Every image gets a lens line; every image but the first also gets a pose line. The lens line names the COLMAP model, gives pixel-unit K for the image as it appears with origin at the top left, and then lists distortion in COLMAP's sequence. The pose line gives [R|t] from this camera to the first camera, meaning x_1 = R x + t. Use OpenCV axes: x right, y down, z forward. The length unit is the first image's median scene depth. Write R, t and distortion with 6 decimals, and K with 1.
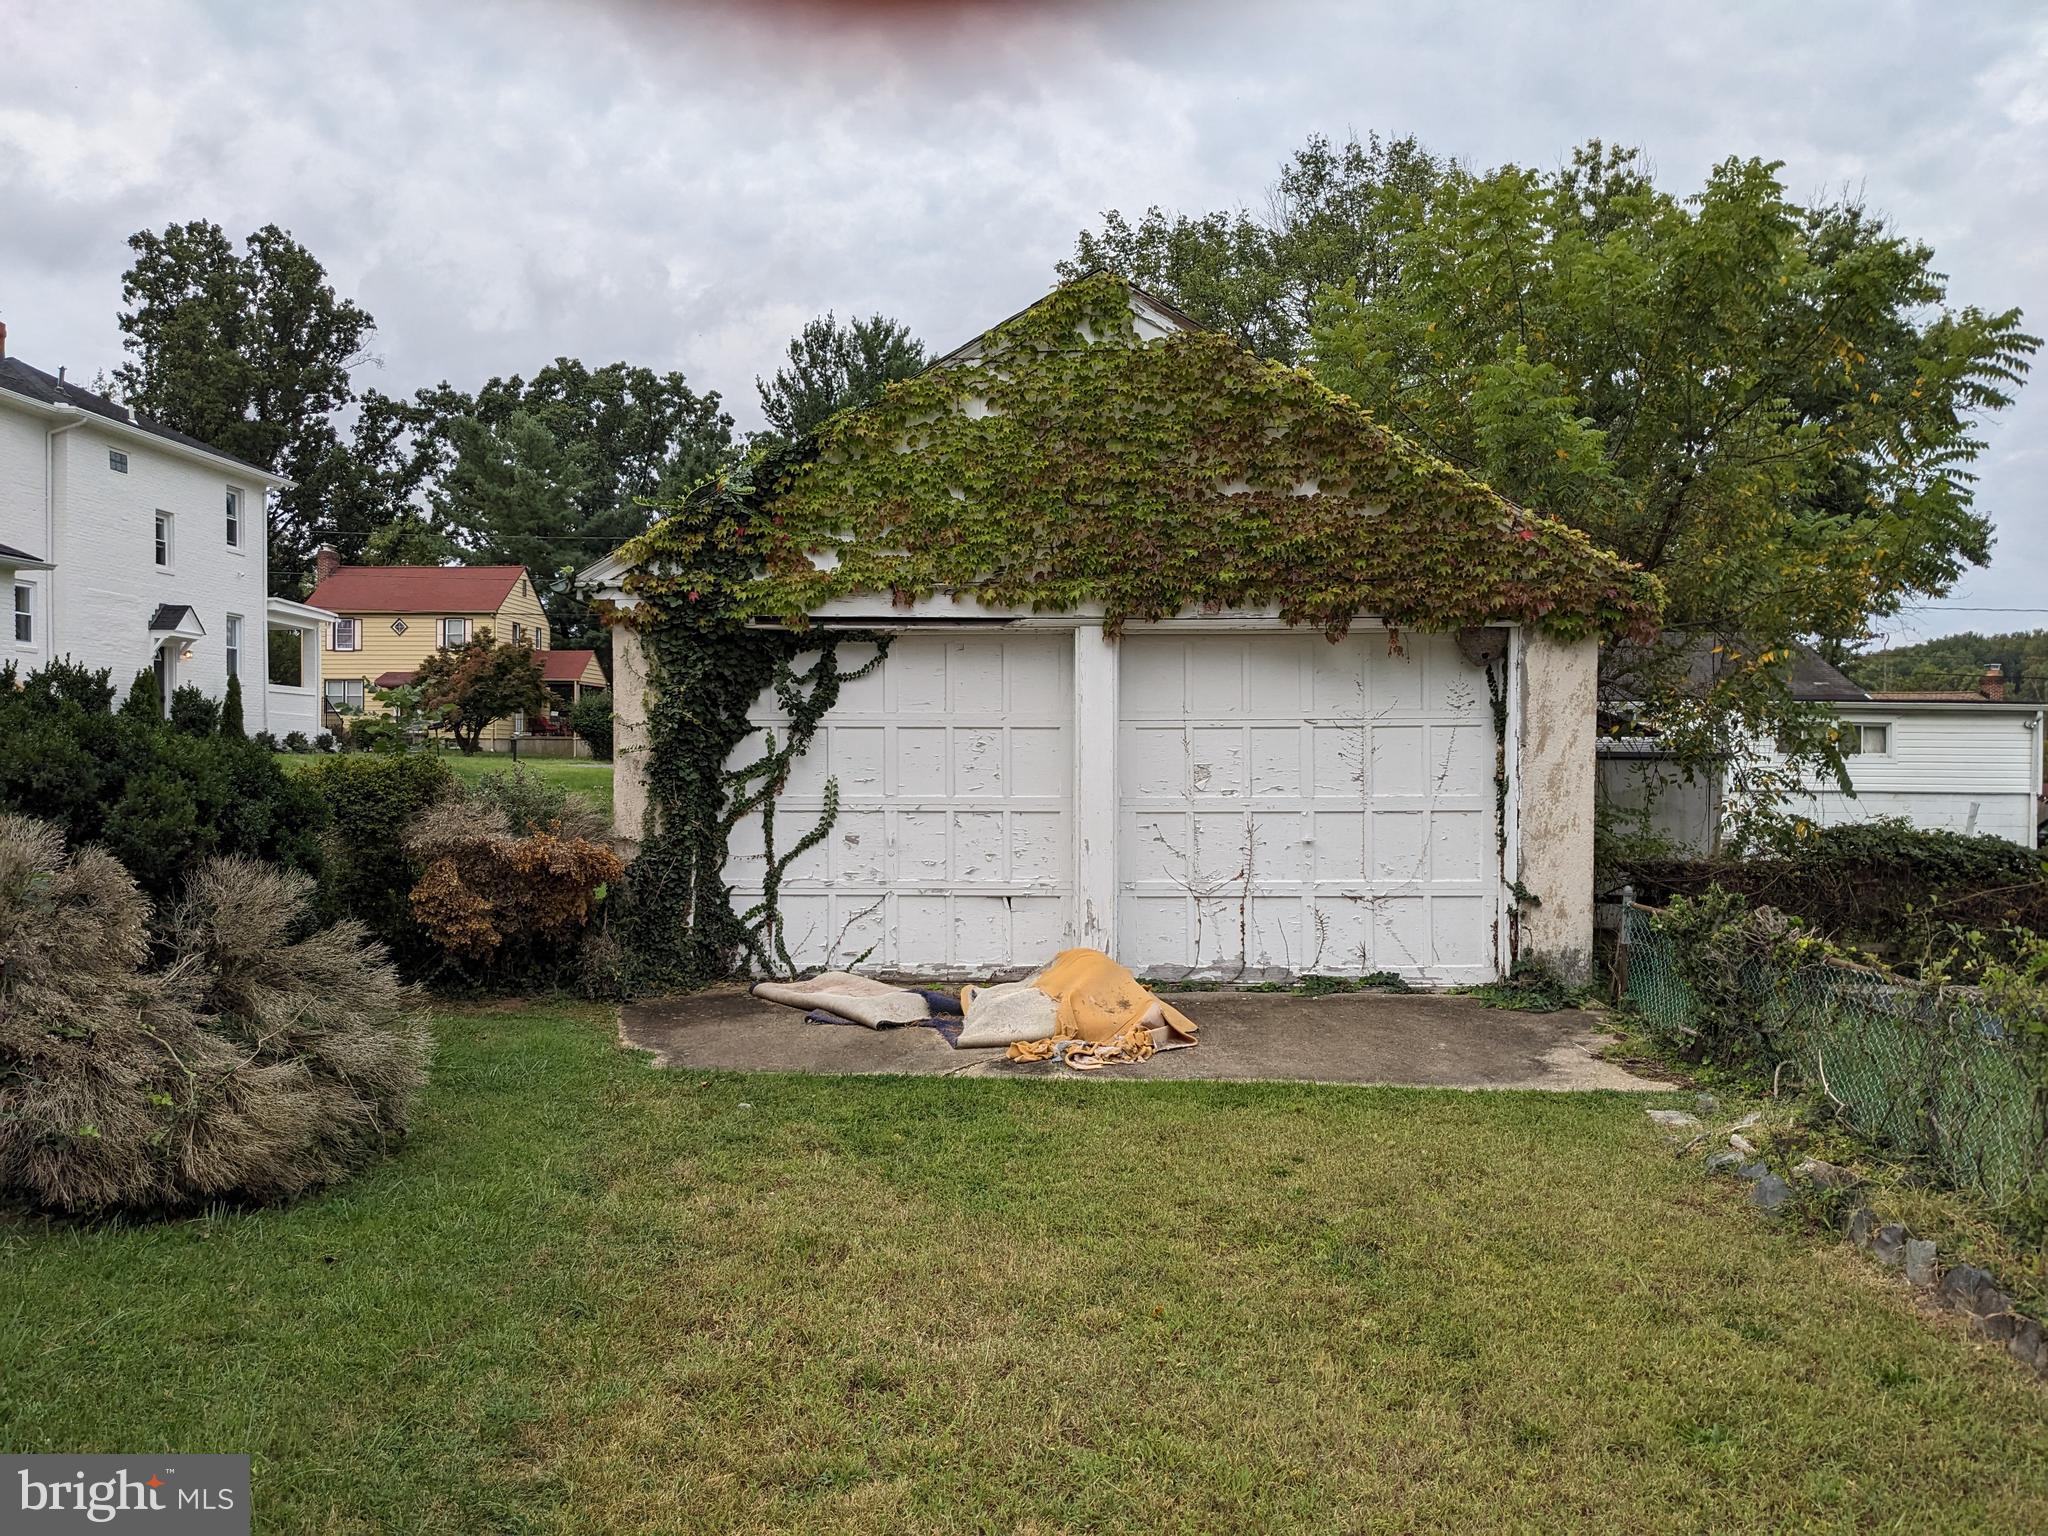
lens RADIAL K [[1628.9, 0, 1024.0], [0, 1628.9, 768.0], [0, 0, 1]] dist [0.051659, -0.088930]
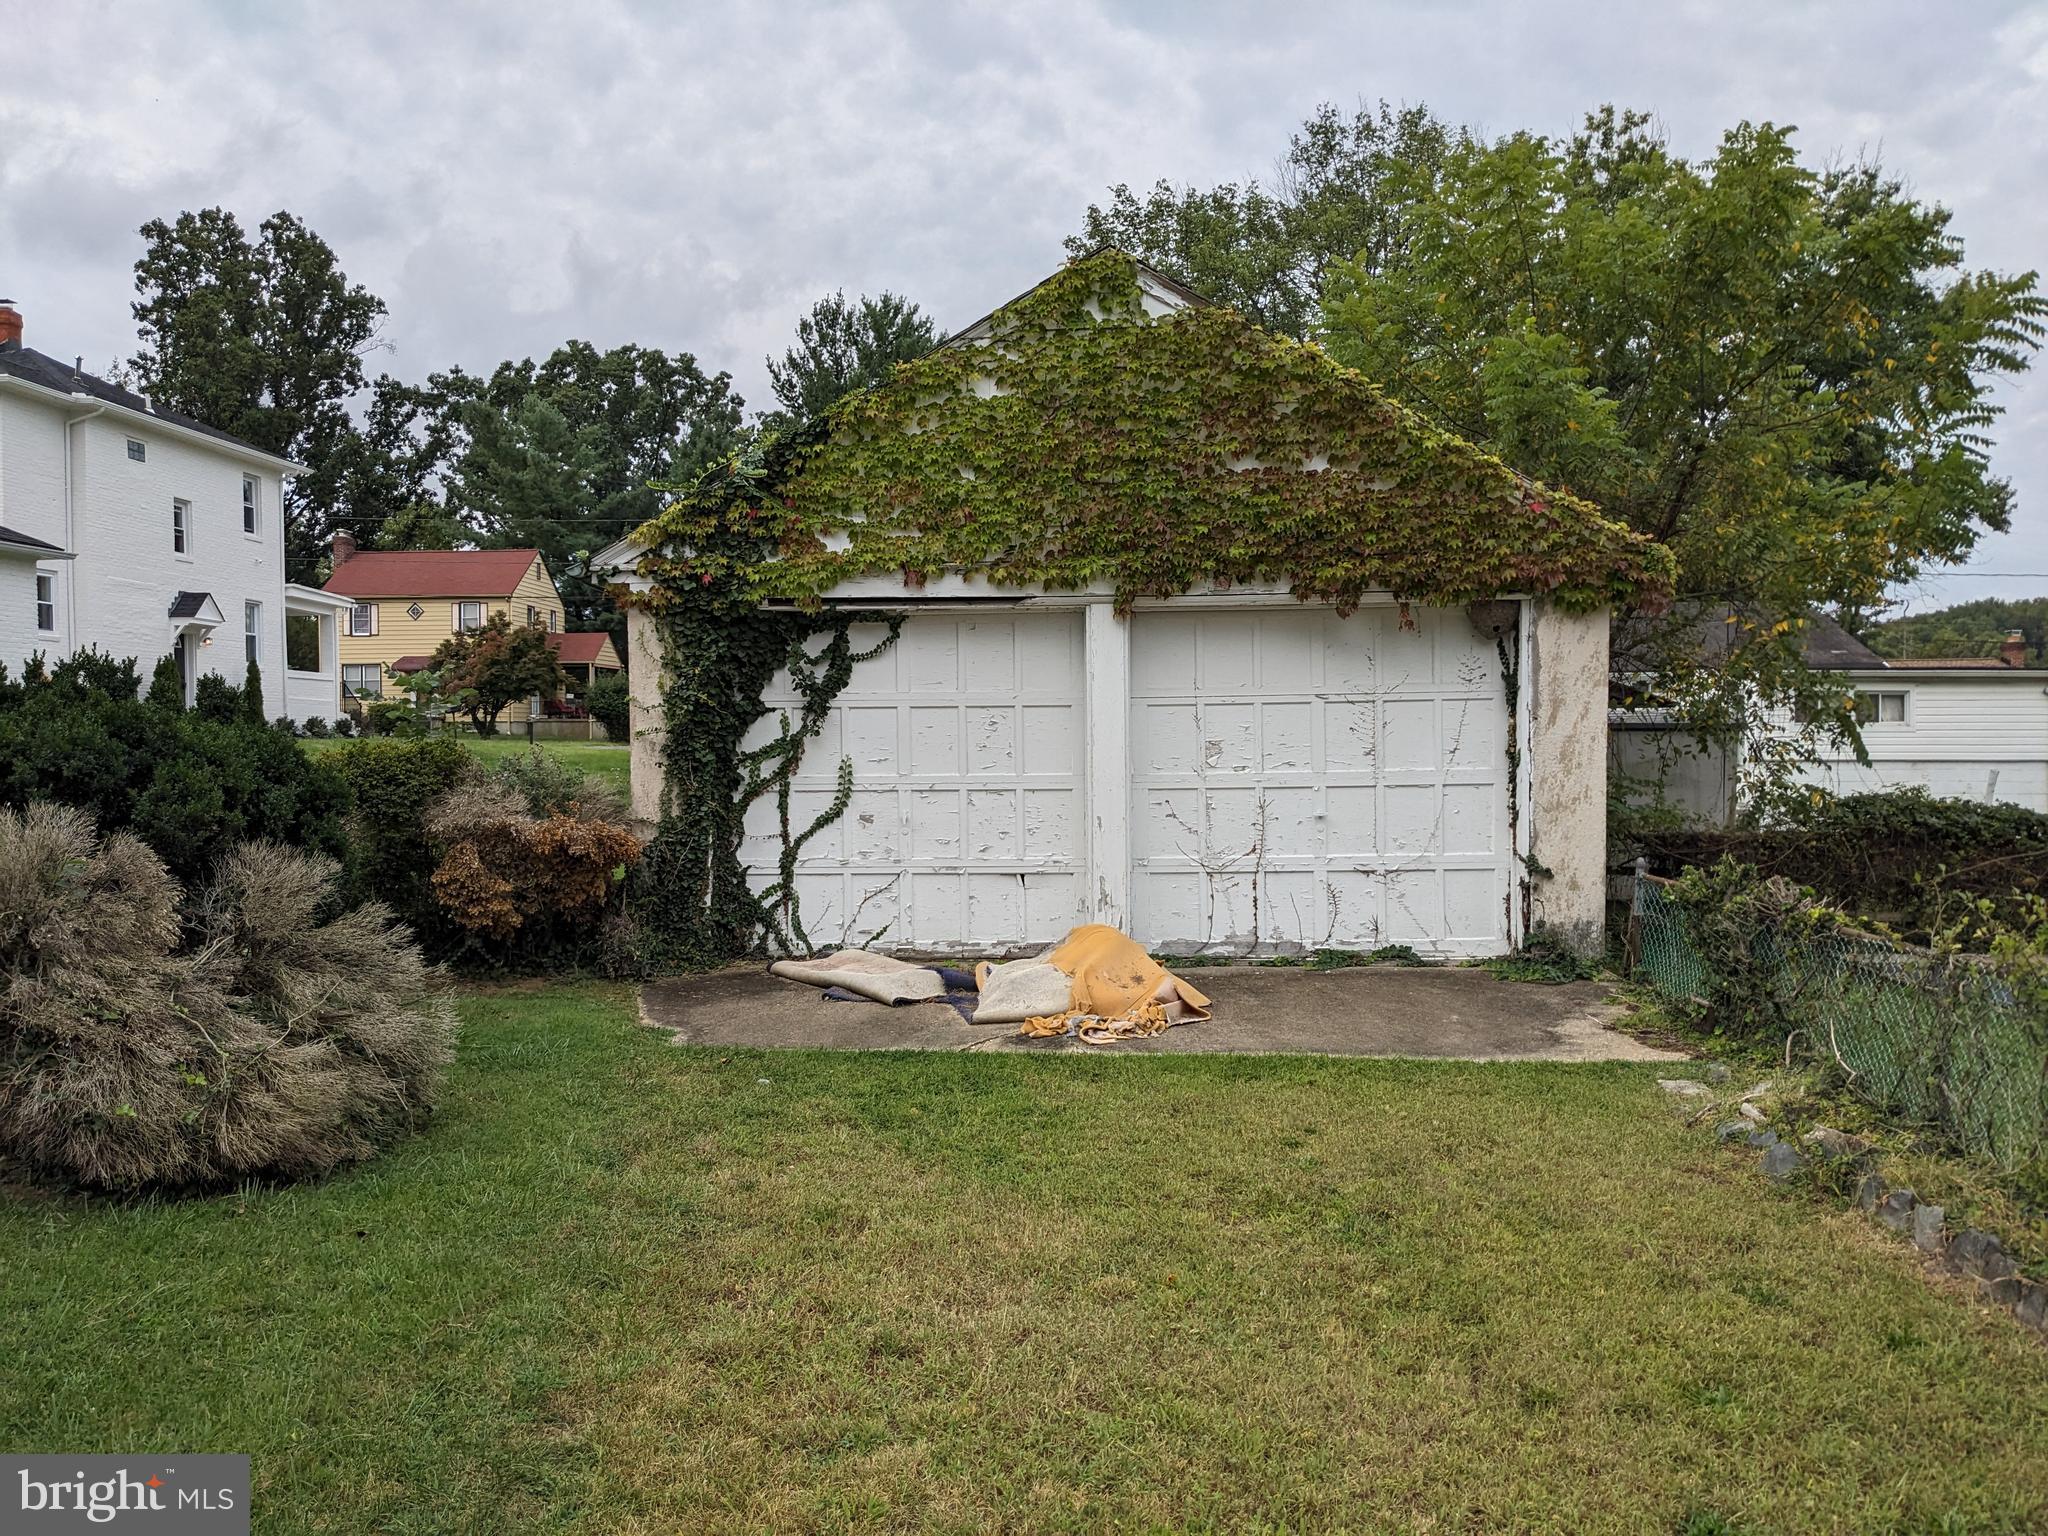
lens RADIAL K [[1629.9, 0, 1010.3], [0, 1629.9, 761.8], [0, 0, 1]] dist [0.052372, -0.079897]
pose [[0.999800, -0.010326, -0.017147, 0.001082], [0.010500, 0.999894, 0.010099, -0.000459], [0.017041, -0.010277, 0.999802, -0.006760]]
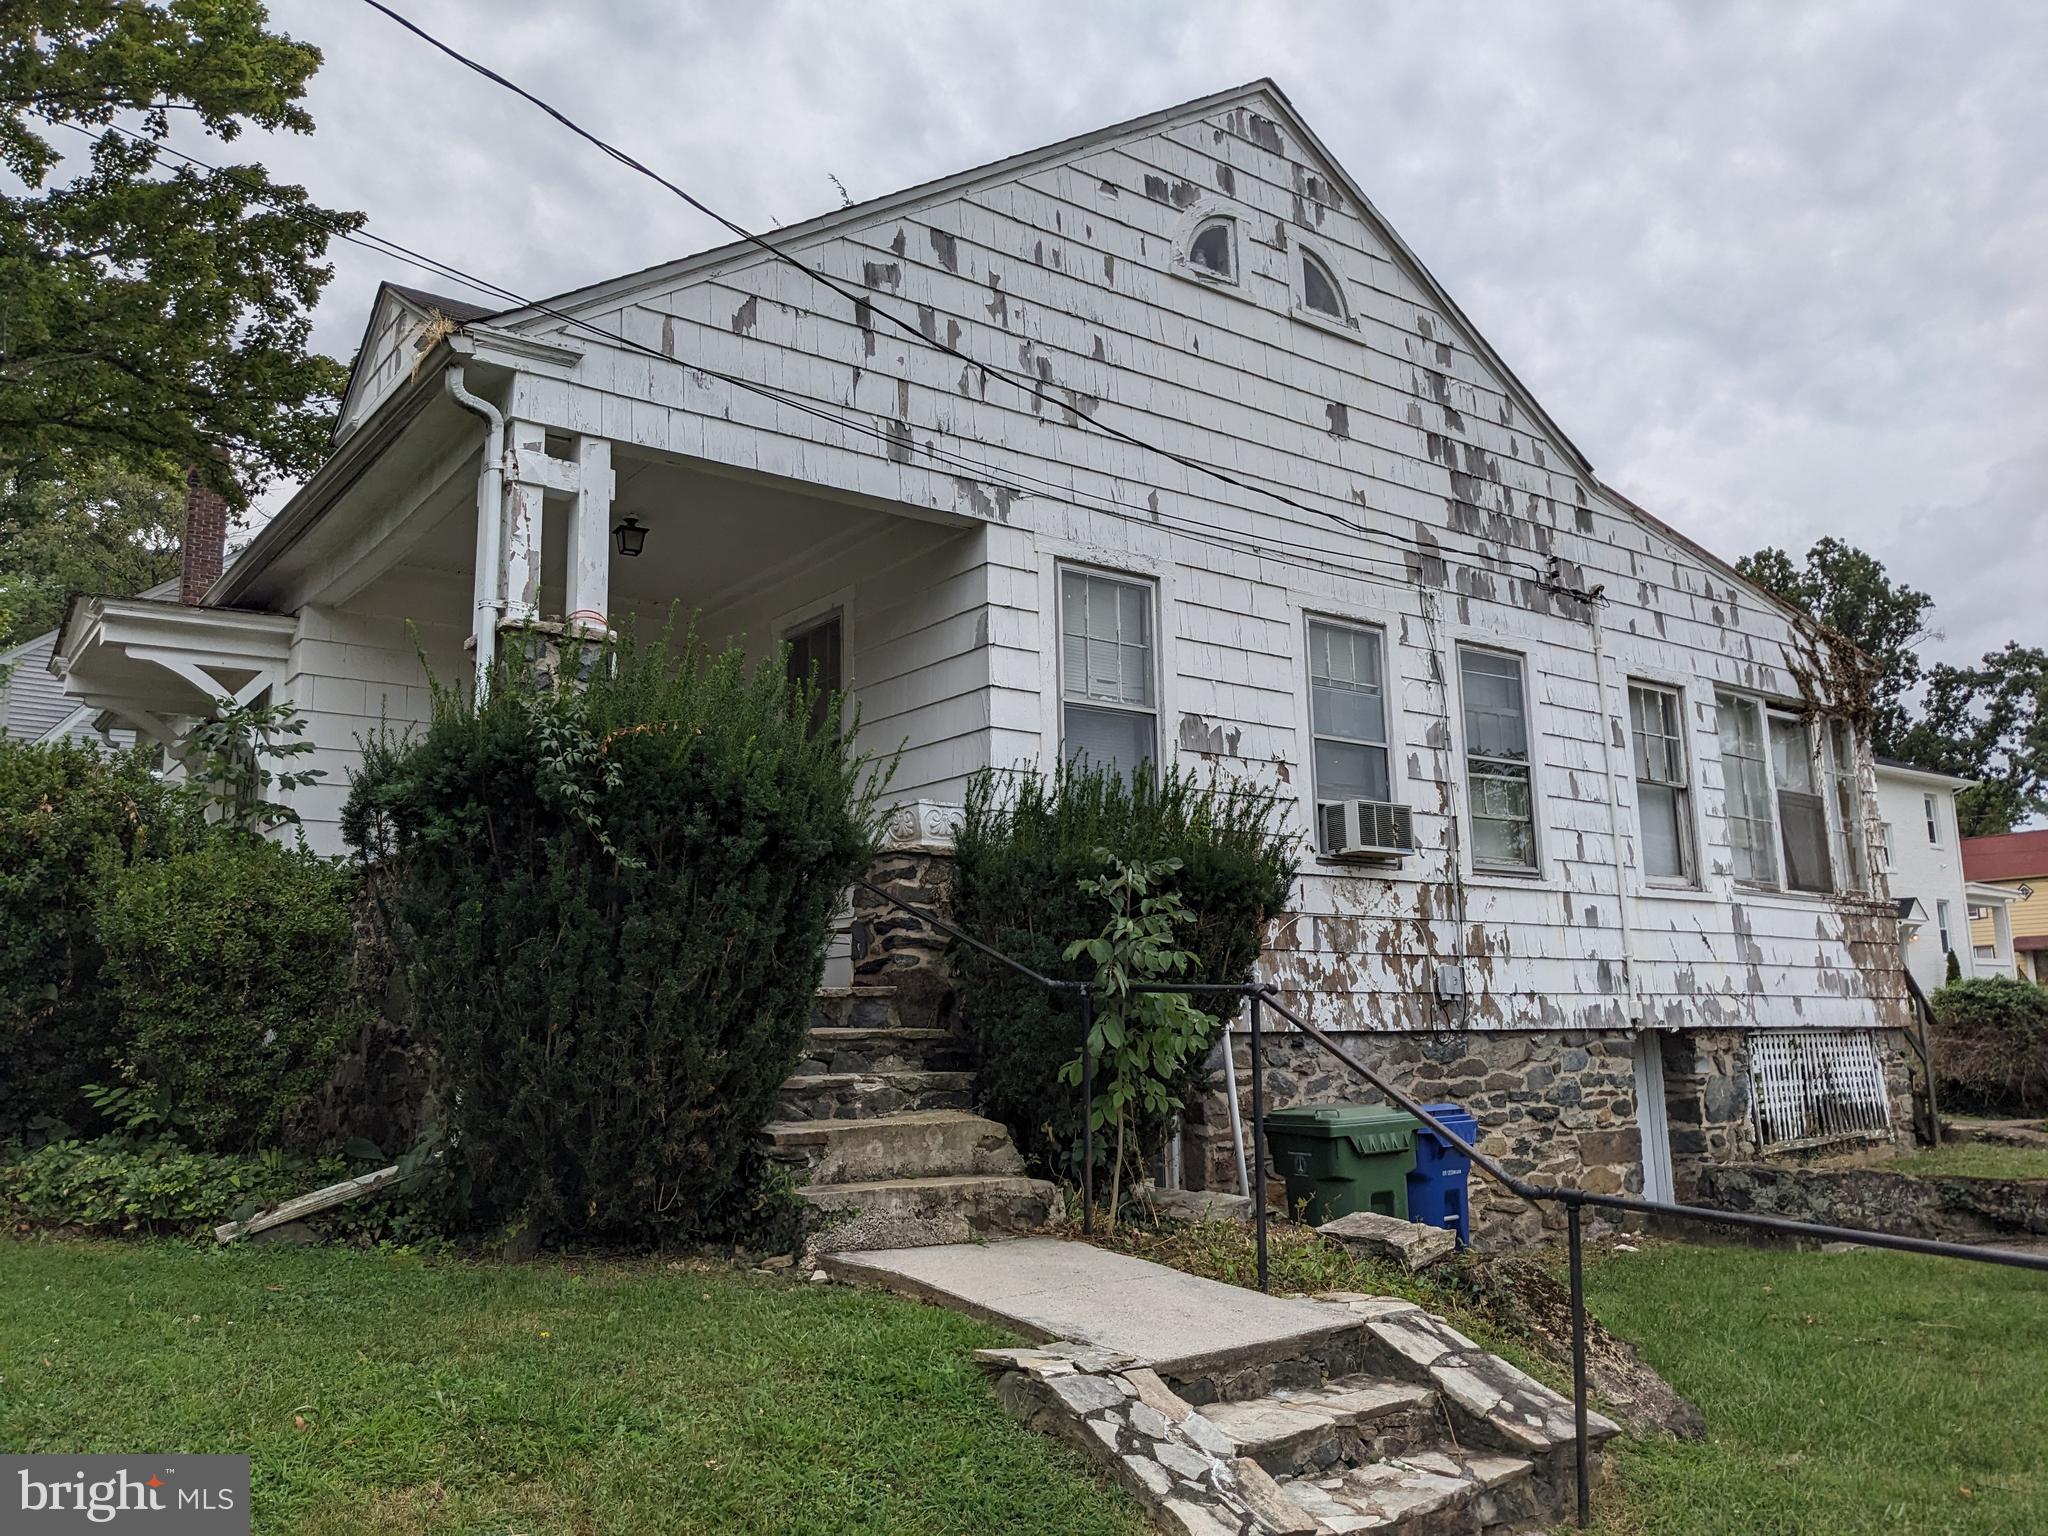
lens RADIAL K [[1613.4, 0, 1014.8], [0, 1613.4, 756.4], [0, 0, 1]] dist [0.064699, -0.094867]
pose [[0.641278, -0.149854, -0.752533, -0.037583], [0.019731, 0.983640, -0.179061, 0.007175], [0.767055, 0.099979, 0.633743, -1.000924]]
